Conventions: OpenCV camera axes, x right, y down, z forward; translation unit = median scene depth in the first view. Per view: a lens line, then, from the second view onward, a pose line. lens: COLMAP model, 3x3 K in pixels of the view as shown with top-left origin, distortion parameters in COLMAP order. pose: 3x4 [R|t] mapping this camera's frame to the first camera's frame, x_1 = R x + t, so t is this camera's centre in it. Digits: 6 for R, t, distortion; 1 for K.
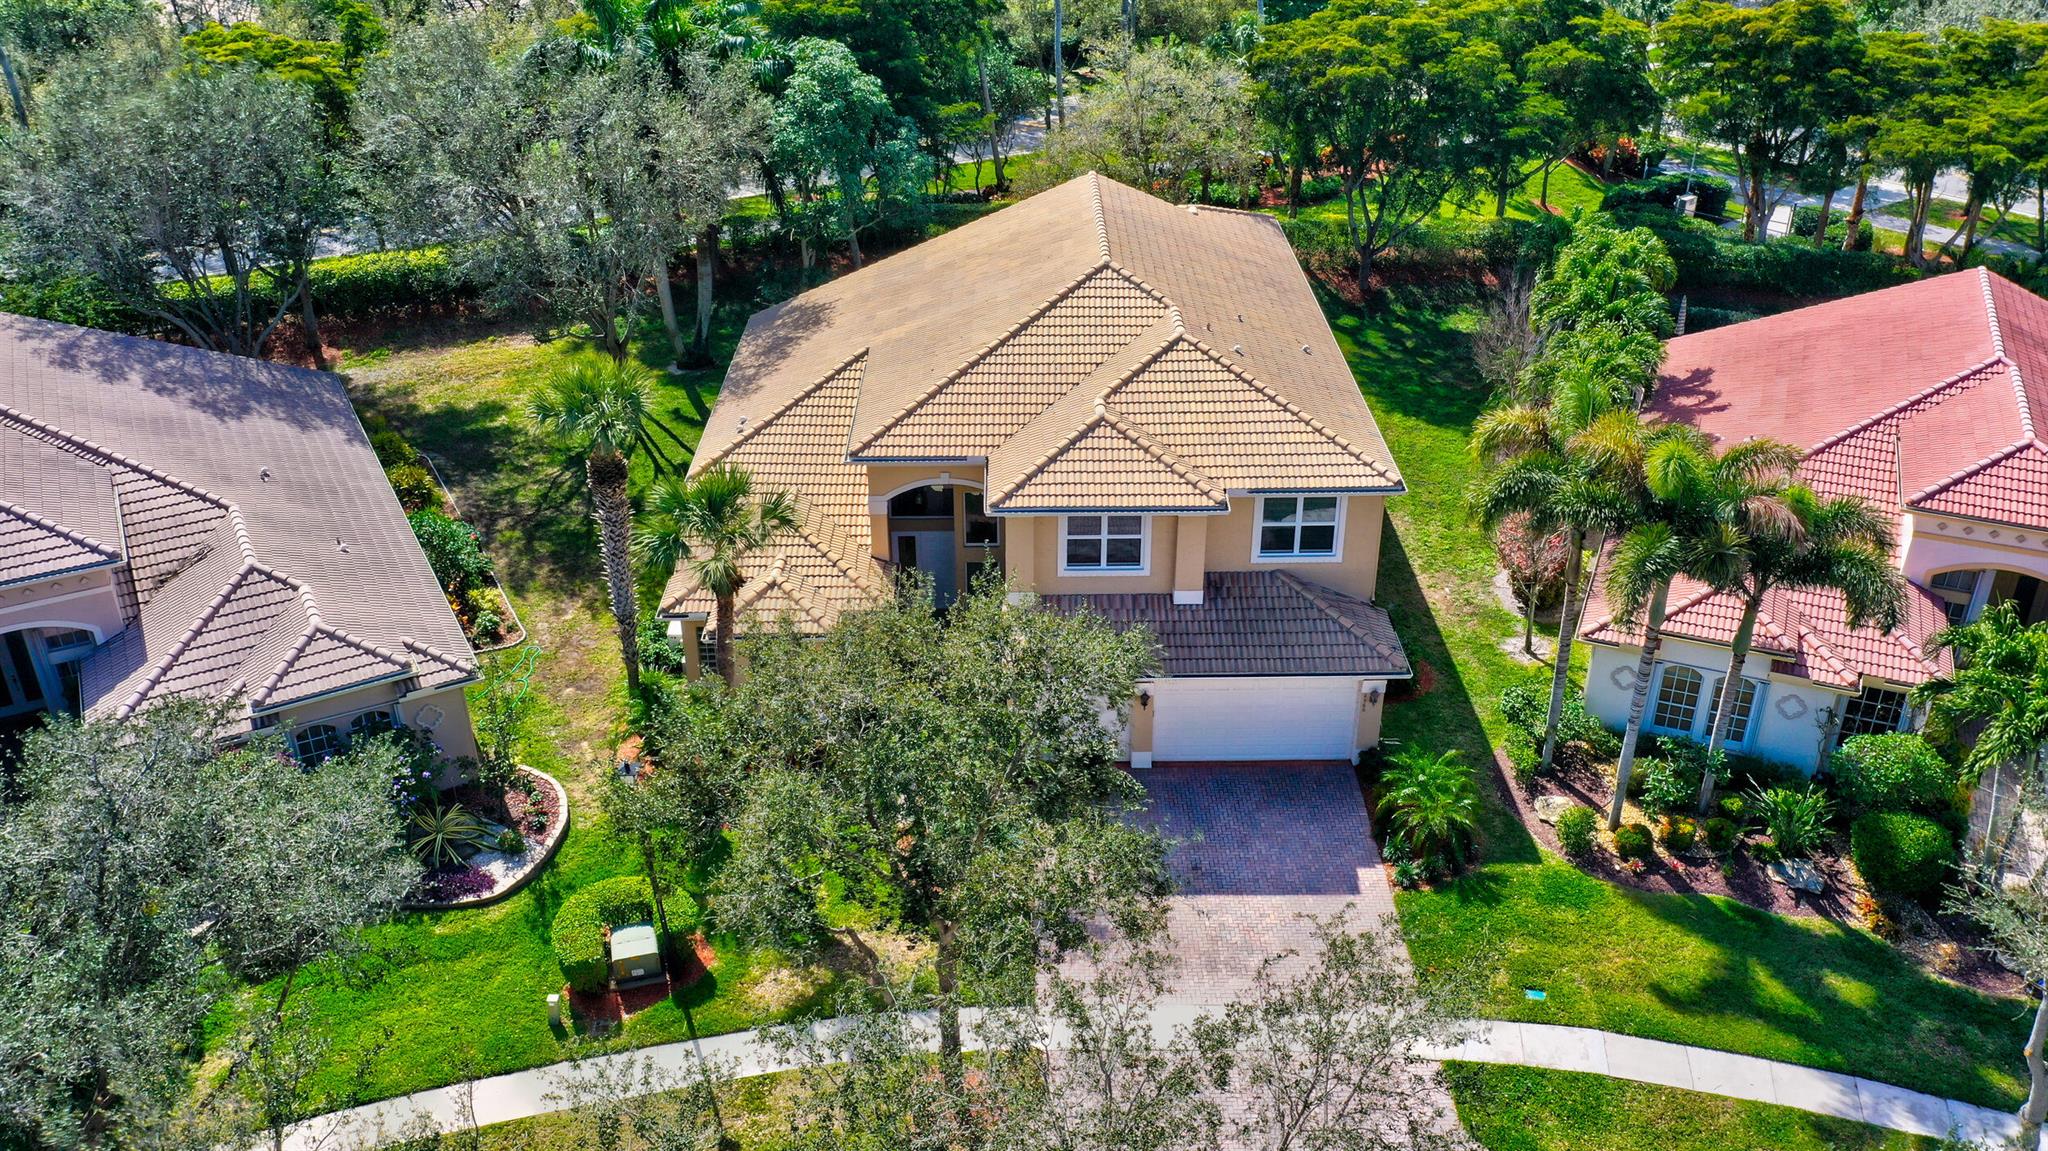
lens RADIAL K [[1645.5, 0, 1026.5], [0, 1645.5, 591.2], [0, 0, 1]] dist [-0.000748, -0.001428]
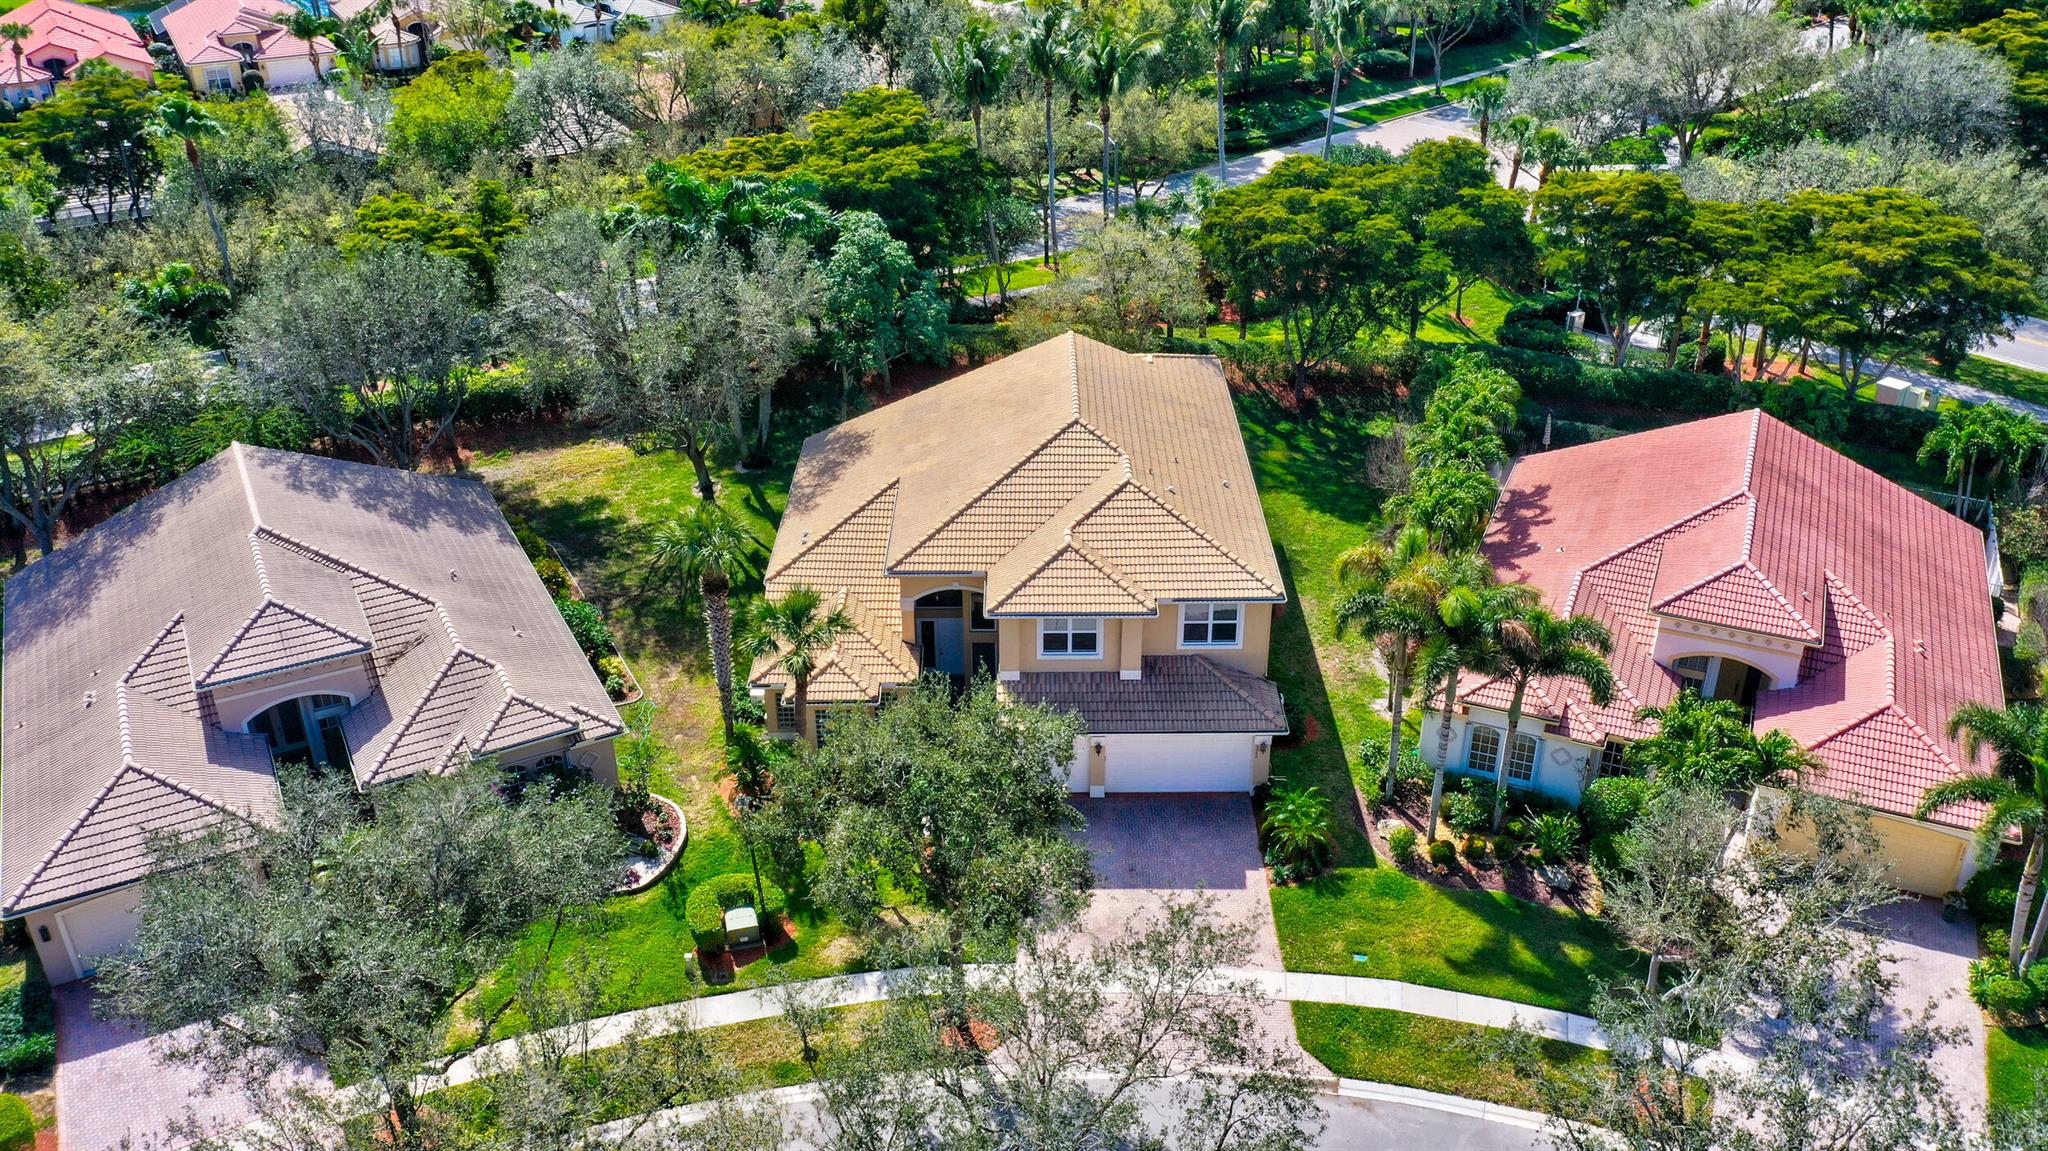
lens RADIAL K [[1668.4, 0, 1024.0], [0, 1668.4, 575.5], [0, 0, 1]] dist [0.000334, -0.003158]
pose [[0.999944, 0.003317, -0.010091, 0.021956], [-0.003414, 0.999948, -0.009653, -0.065358], [0.010059, 0.009687, 0.999902, -0.405613]]
